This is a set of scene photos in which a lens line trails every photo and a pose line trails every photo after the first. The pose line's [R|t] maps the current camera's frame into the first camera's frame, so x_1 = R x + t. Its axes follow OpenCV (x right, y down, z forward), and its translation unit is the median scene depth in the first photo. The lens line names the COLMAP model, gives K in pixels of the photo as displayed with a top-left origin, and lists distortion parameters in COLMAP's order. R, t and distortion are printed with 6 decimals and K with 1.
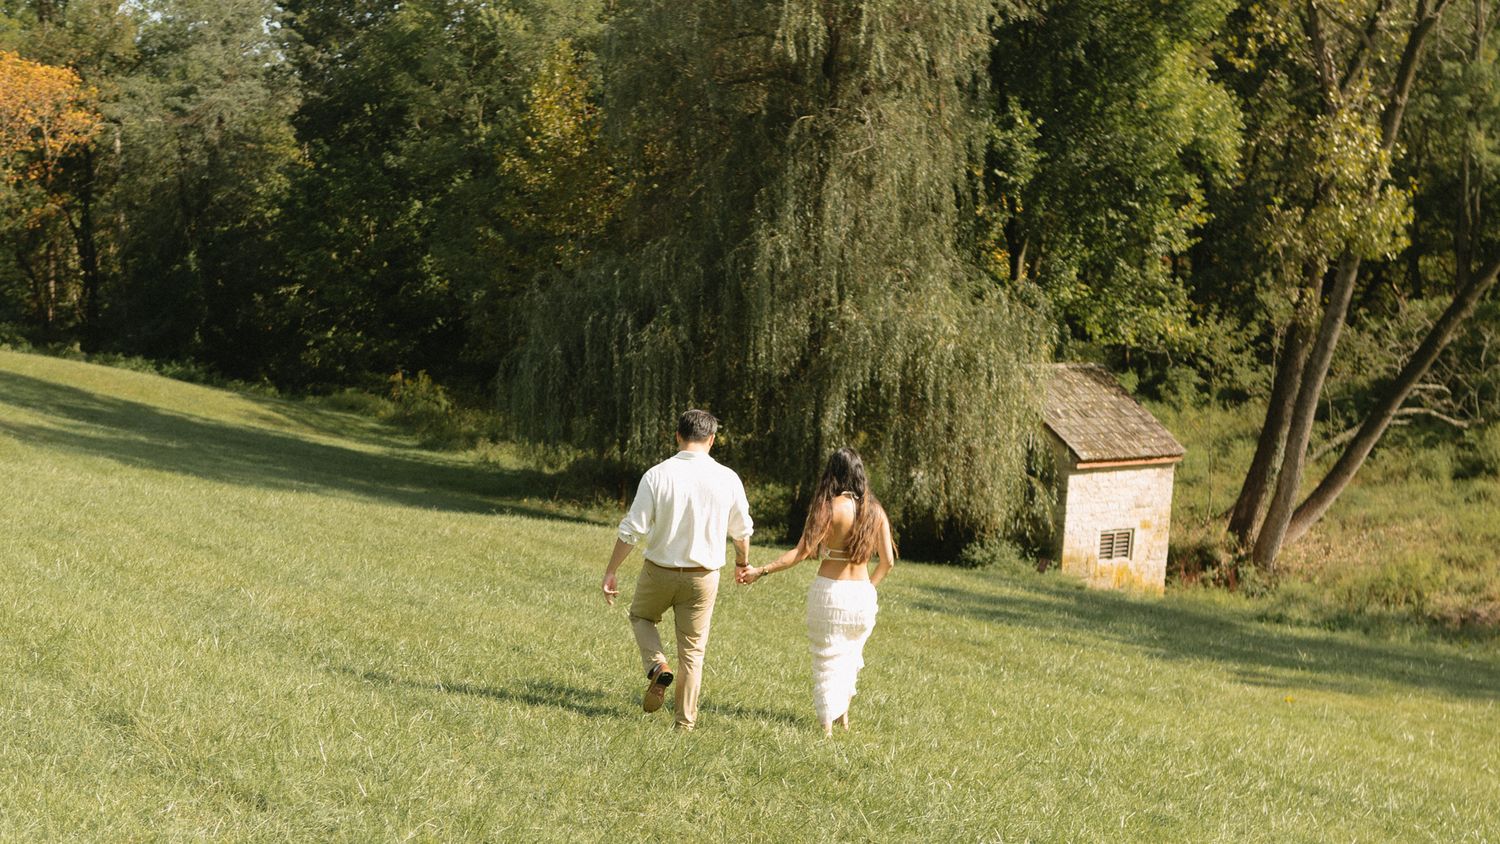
lens RADIAL K [[2116.1, 0, 753.4], [0, 2116.1, 418.1], [0, 0, 1]] dist [0.094855, 0.000000]
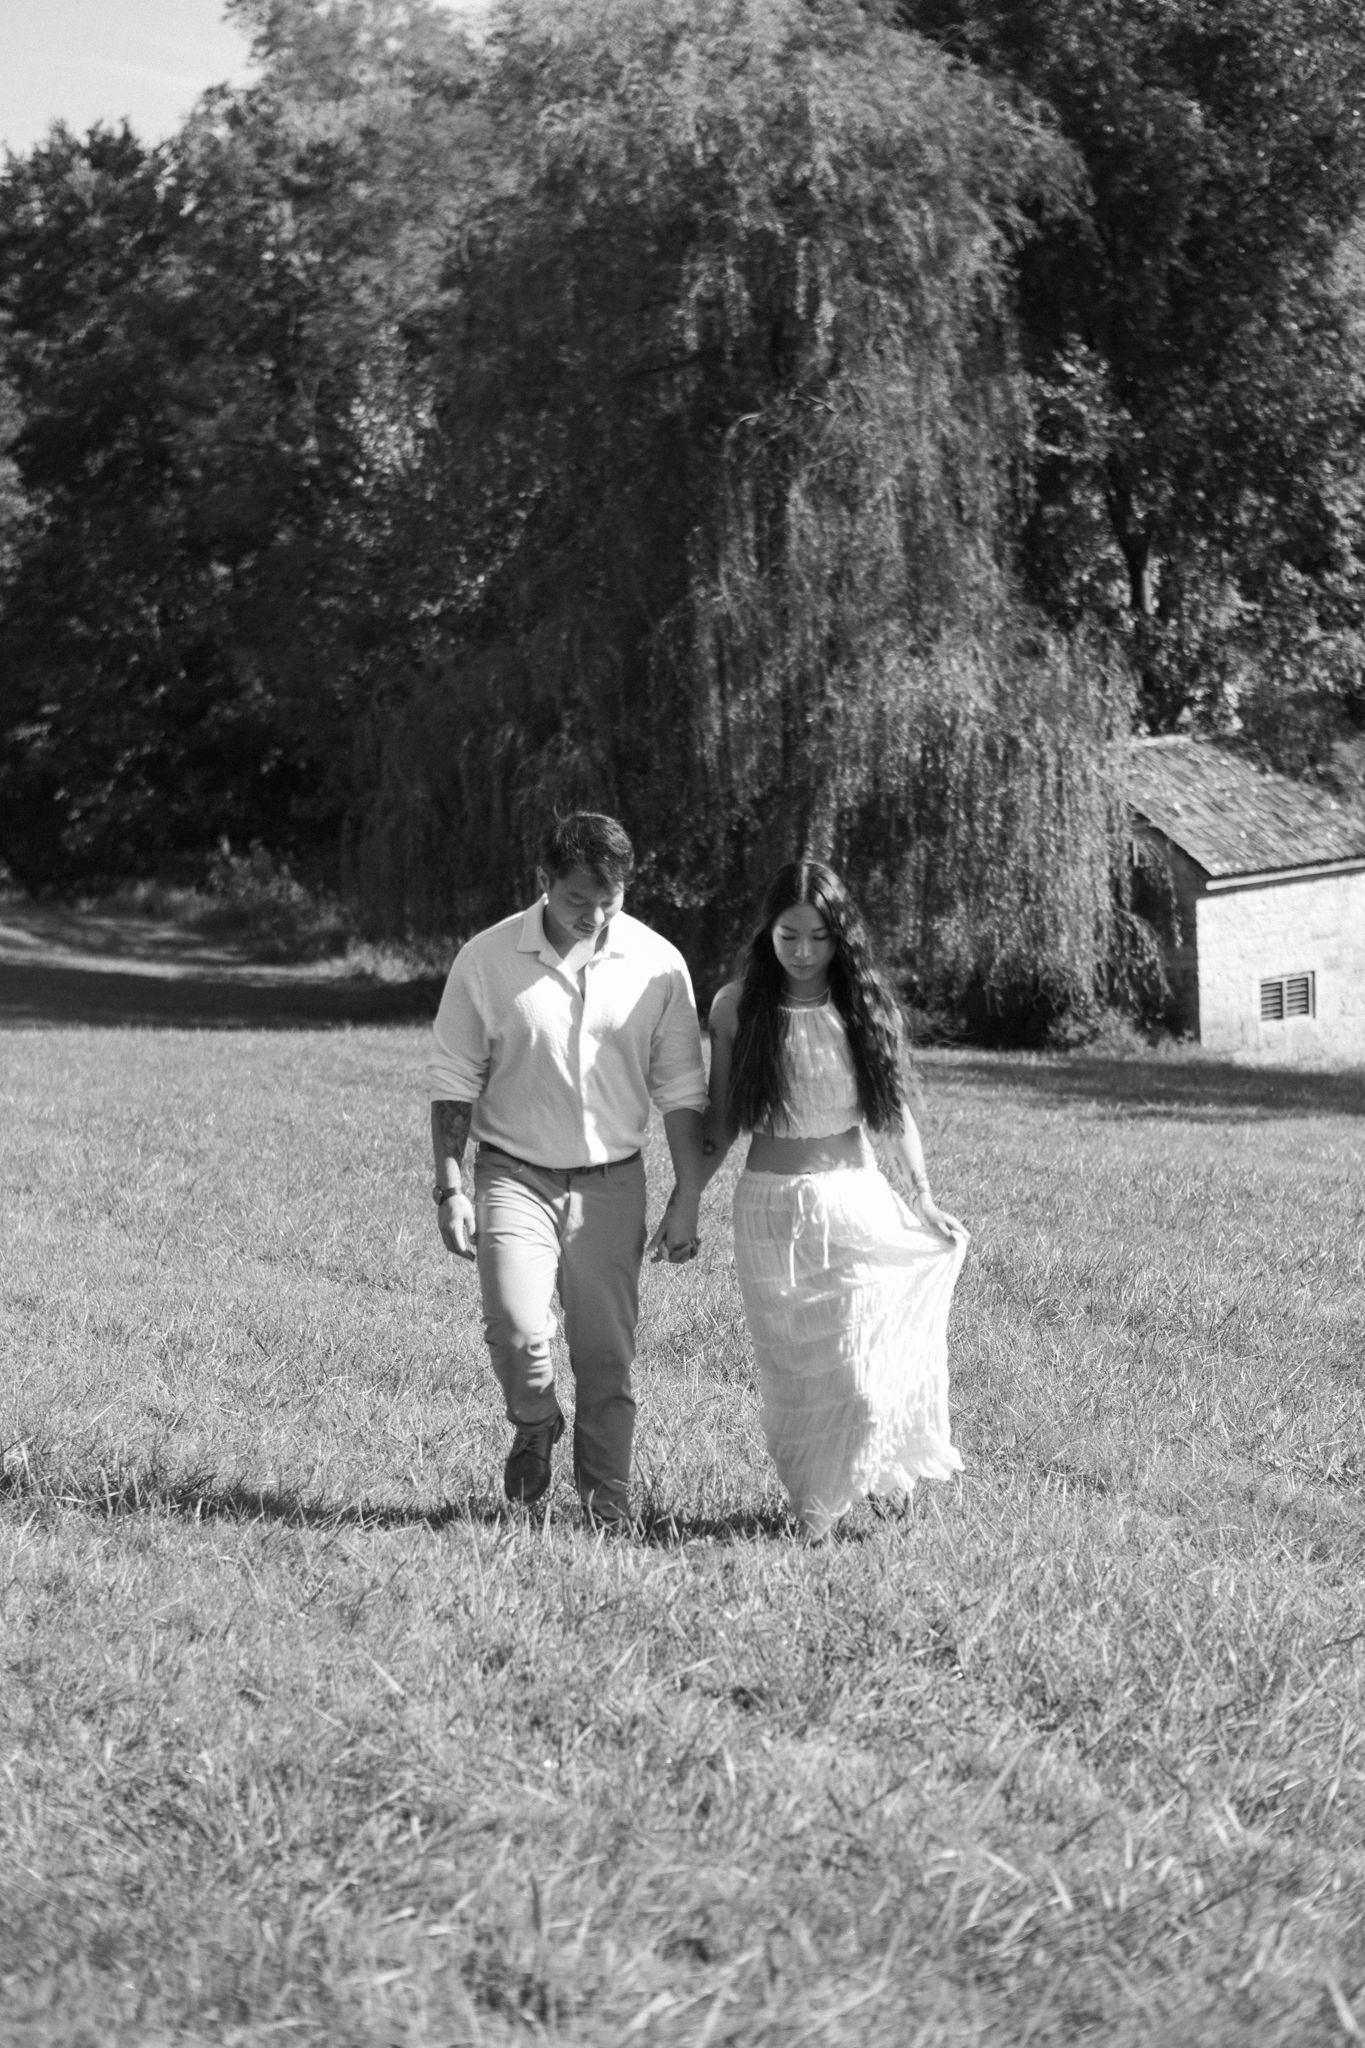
lens RADIAL K [[4171.9, 0, 683.2], [0, 4171.9, 1023.7], [0, 0, 1]] dist [-0.072638, 0.000000]
pose [[0.992641, -0.098071, -0.071034, 0.075555], [0.100523, 0.994427, 0.031792, 0.007234], [0.067520, -0.038698, 0.996967, -0.318448]]
